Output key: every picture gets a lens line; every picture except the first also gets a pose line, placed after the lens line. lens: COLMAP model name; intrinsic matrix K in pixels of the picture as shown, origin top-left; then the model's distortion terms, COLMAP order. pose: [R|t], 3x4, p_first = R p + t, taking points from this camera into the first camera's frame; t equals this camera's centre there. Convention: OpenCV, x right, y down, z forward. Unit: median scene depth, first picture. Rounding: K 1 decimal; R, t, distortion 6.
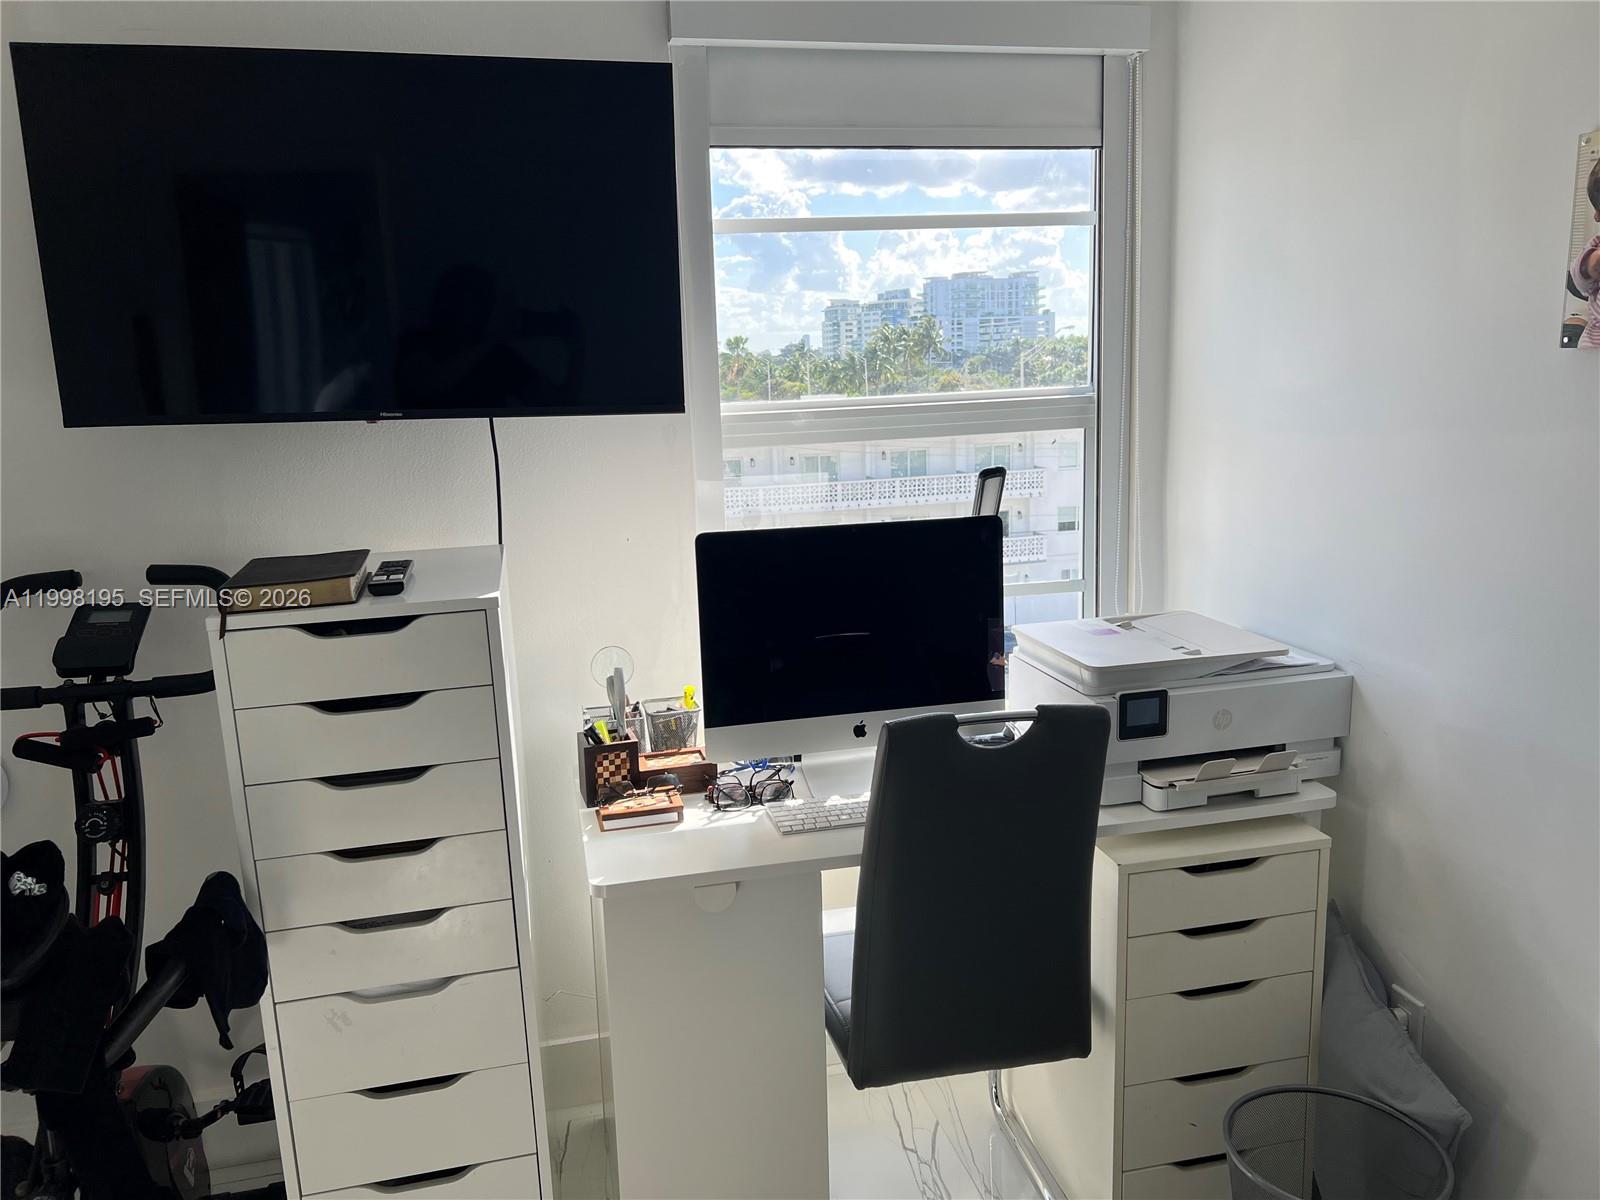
lens RADIAL K [[1194.5, 0, 800.0], [0, 1194.5, 600.0], [0, 0, 1]] dist [0.073712, -0.097849]
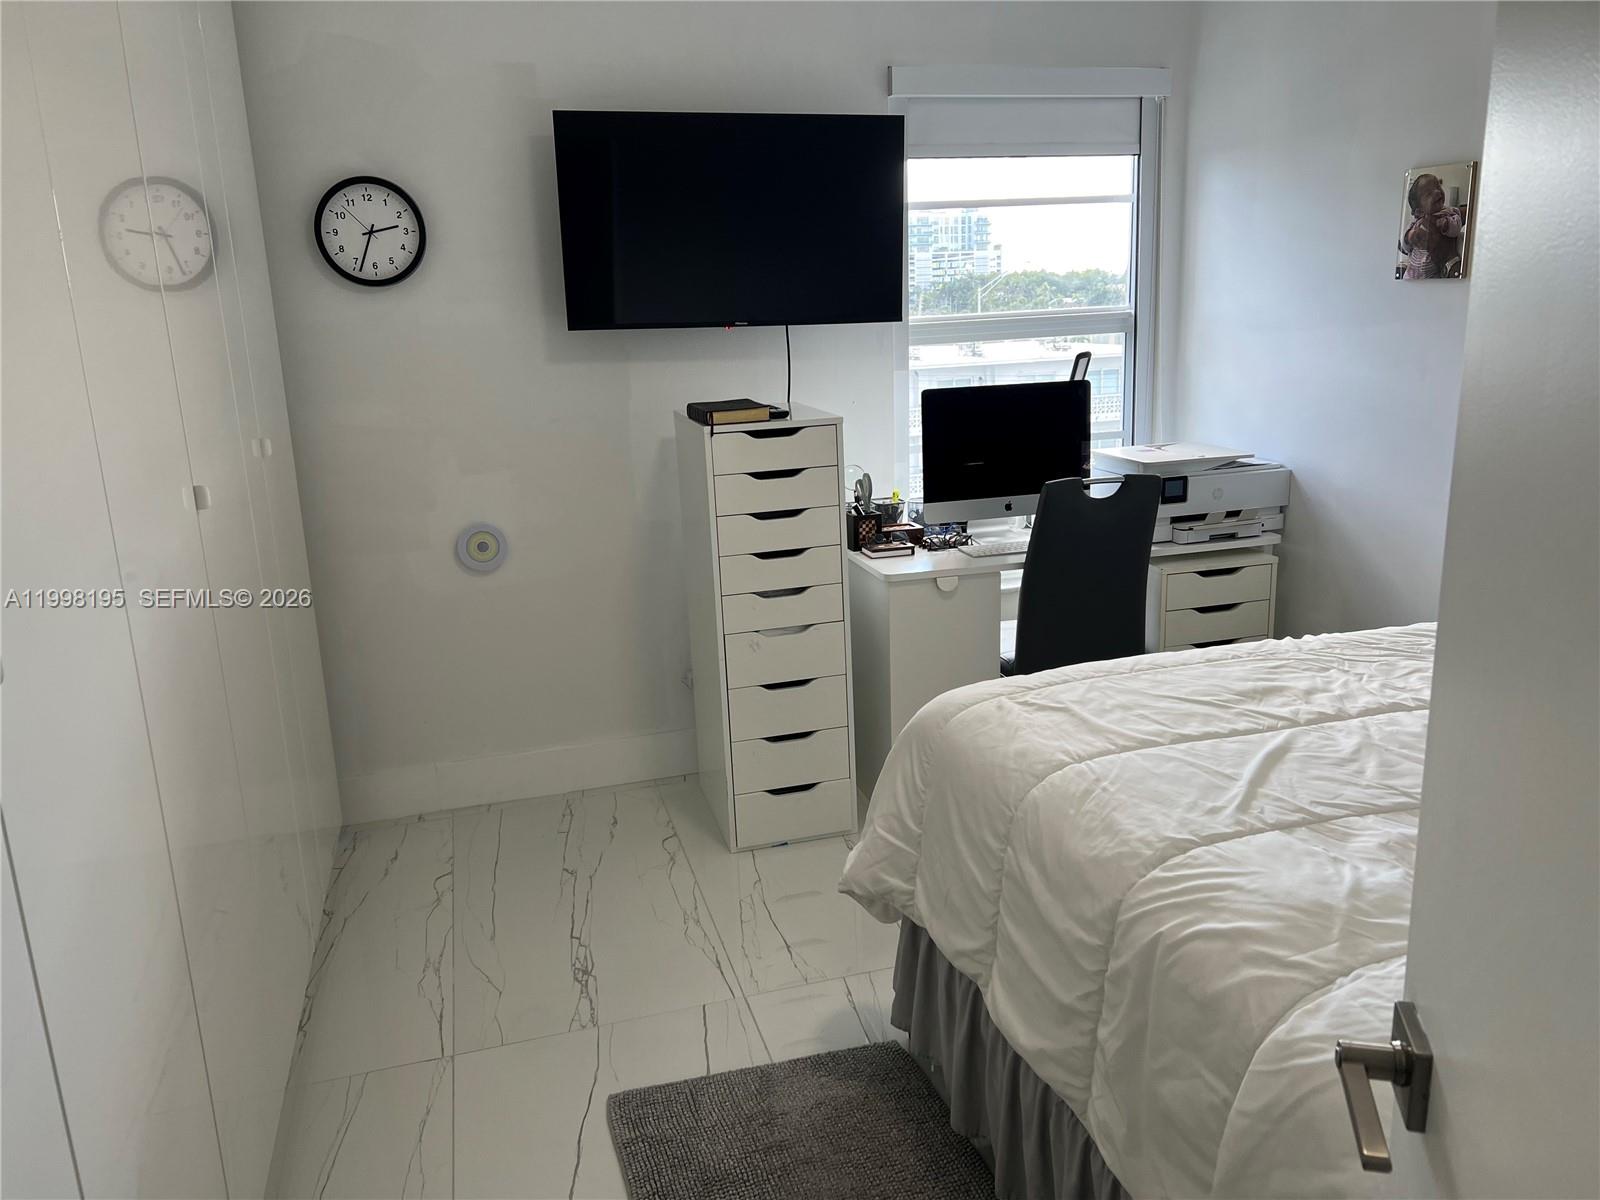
lens RADIAL K [[1207.5, 0, 789.8], [0, 1207.5, 592.0], [0, 0, 1]] dist [0.112821, -0.195504]
pose [[0.999227, -0.013450, 0.036937, -0.337390], [0.011925, 0.999080, 0.041196, 0.159082], [-0.037458, -0.040724, 0.998468, -0.754082]]
